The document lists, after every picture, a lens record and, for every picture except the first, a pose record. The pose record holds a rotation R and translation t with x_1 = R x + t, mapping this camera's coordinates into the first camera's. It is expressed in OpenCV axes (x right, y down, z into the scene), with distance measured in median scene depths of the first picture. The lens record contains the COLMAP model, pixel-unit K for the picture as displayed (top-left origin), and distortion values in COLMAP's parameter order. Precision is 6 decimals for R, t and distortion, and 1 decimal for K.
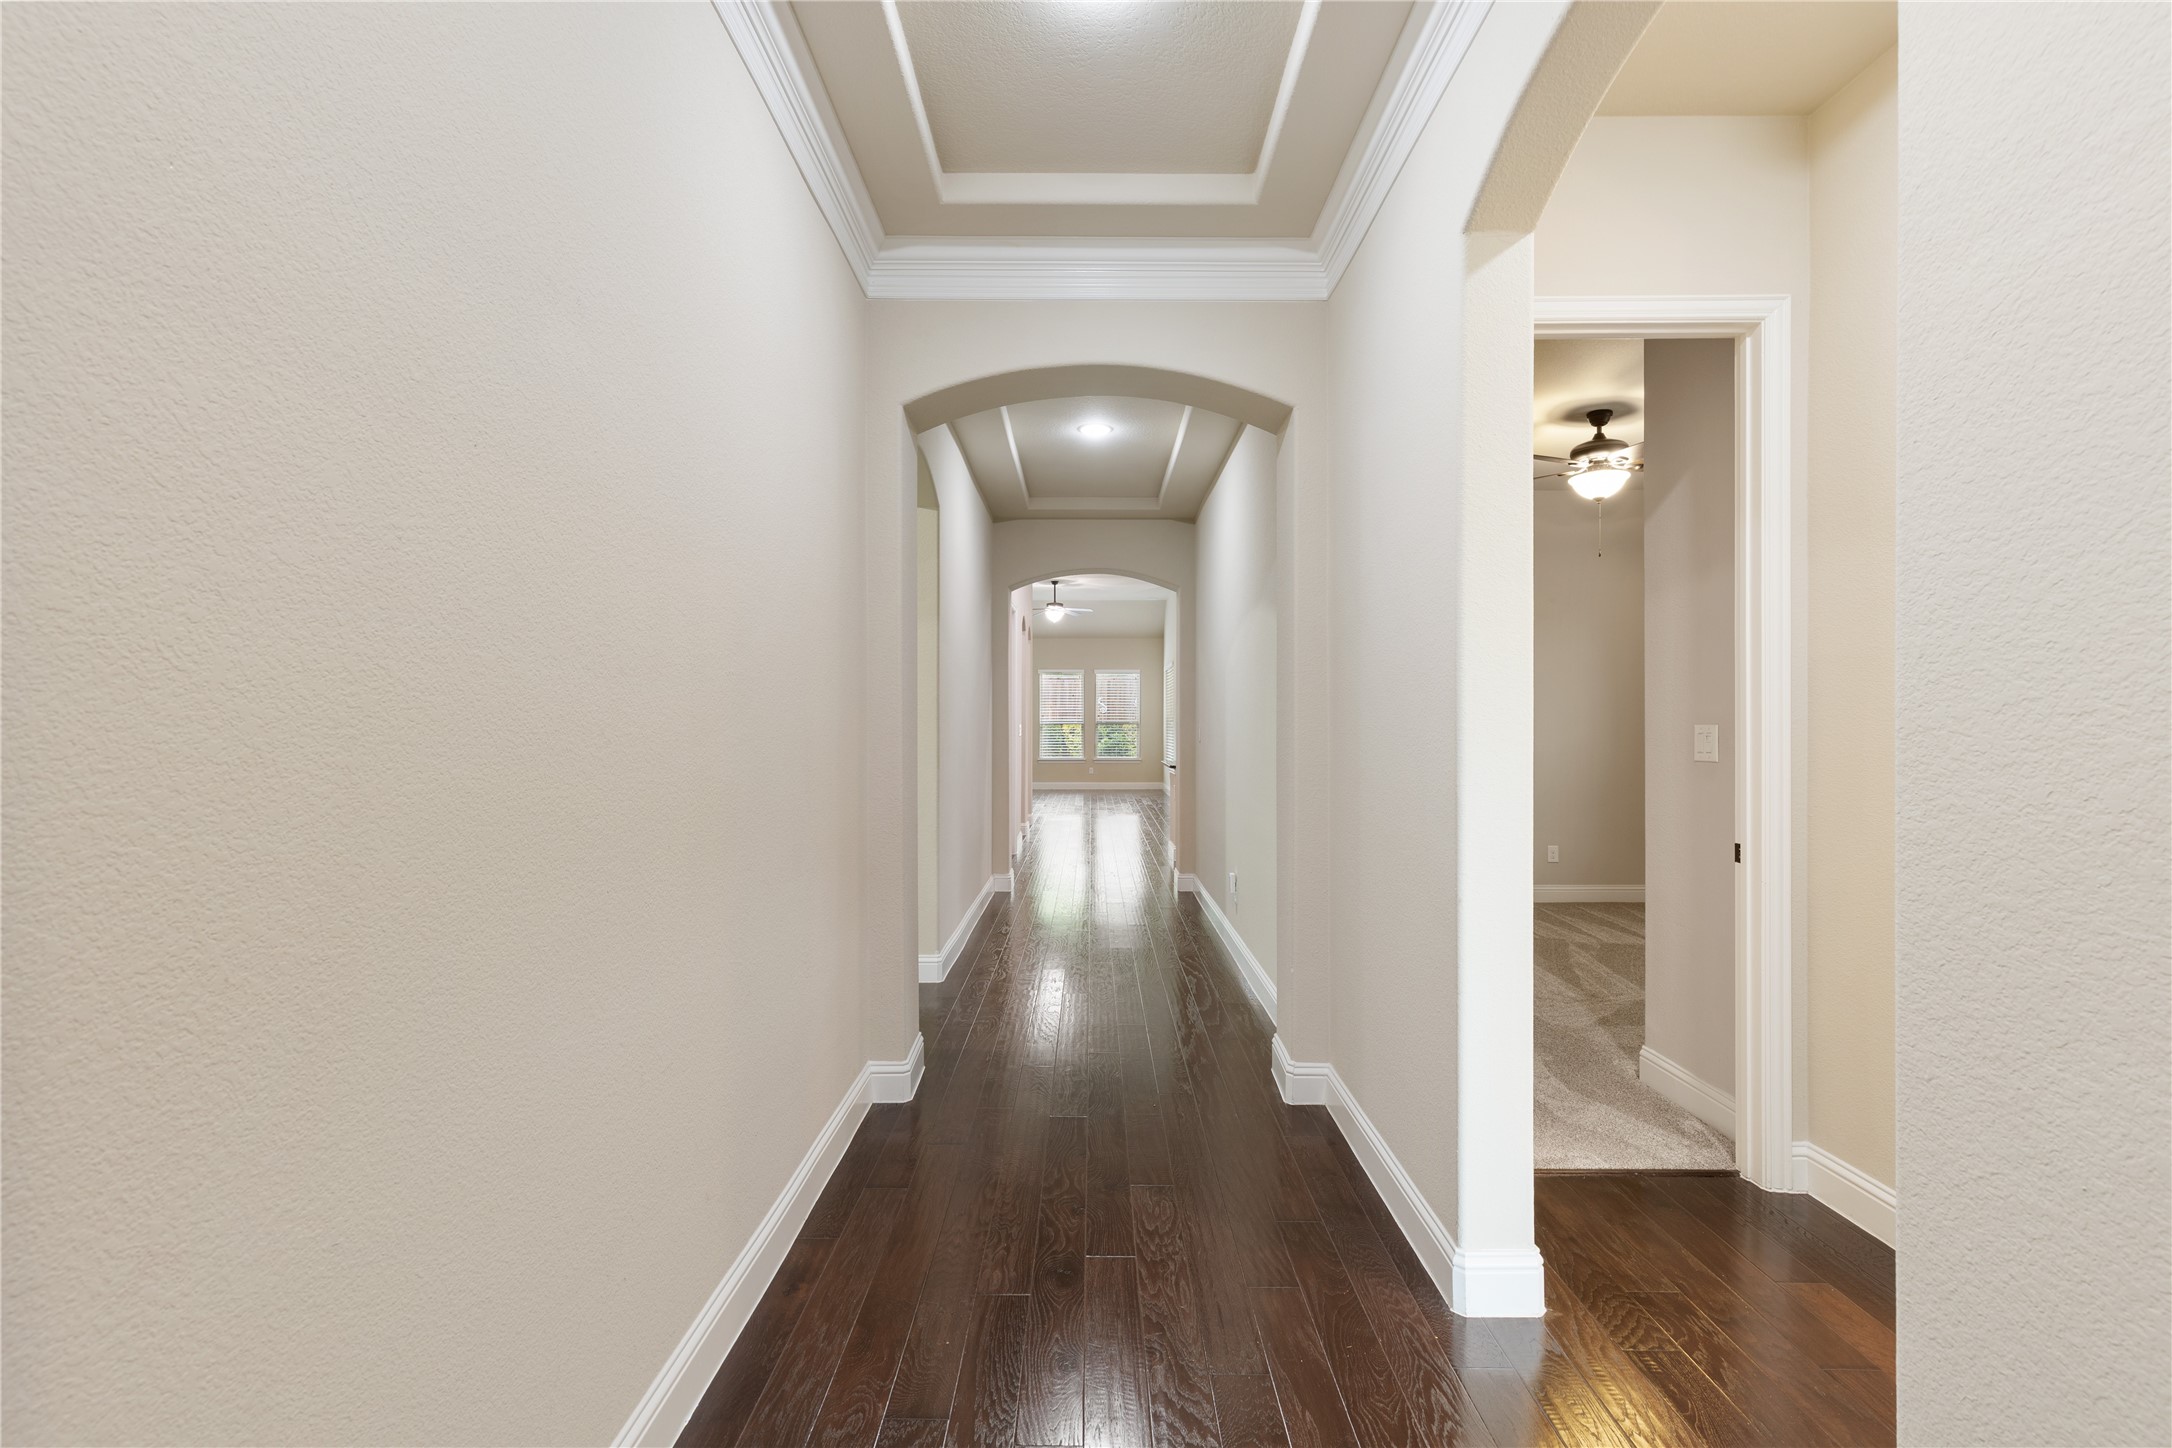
lens RADIAL K [[977.7, 0, 1086.0], [0, 977.7, 724.0], [0, 0, 1]] dist [0.009881, -0.001036]
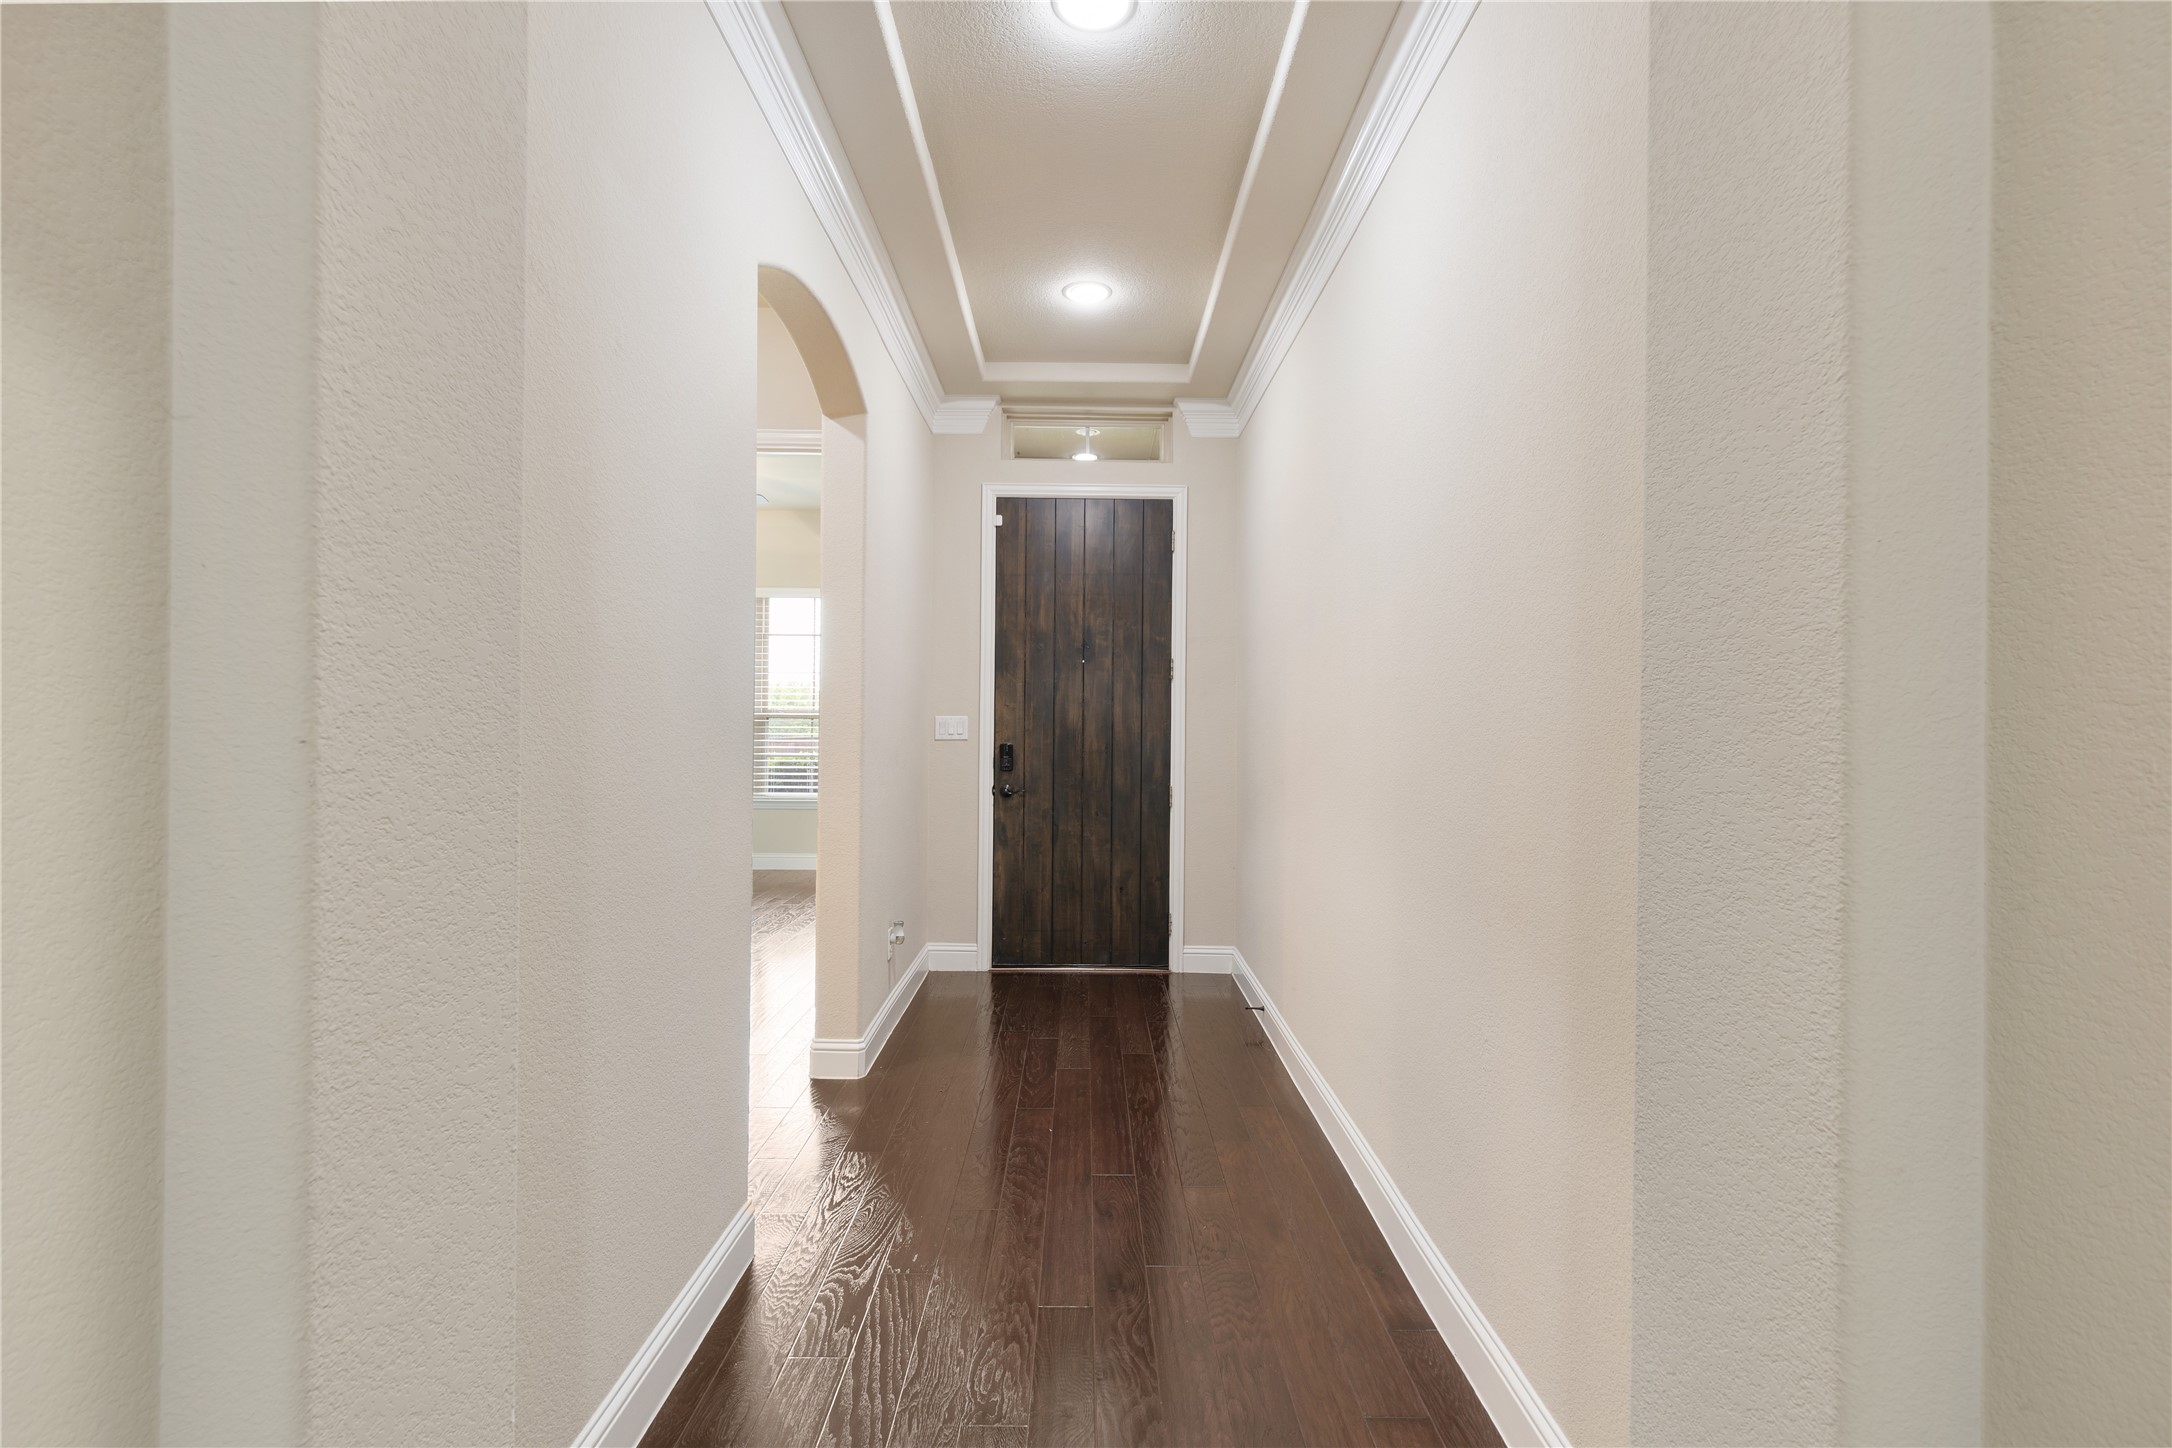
lens RADIAL K [[977.7, 0, 1086.0], [0, 977.7, 724.0], [0, 0, 1]] dist [0.009881, -0.001036]
pose [[0.999759, 0.010667, 0.019162, -0.011316], [-0.010831, 0.999905, 0.008484, -0.006151], [-0.019069, -0.008690, 0.999780, -0.507301]]
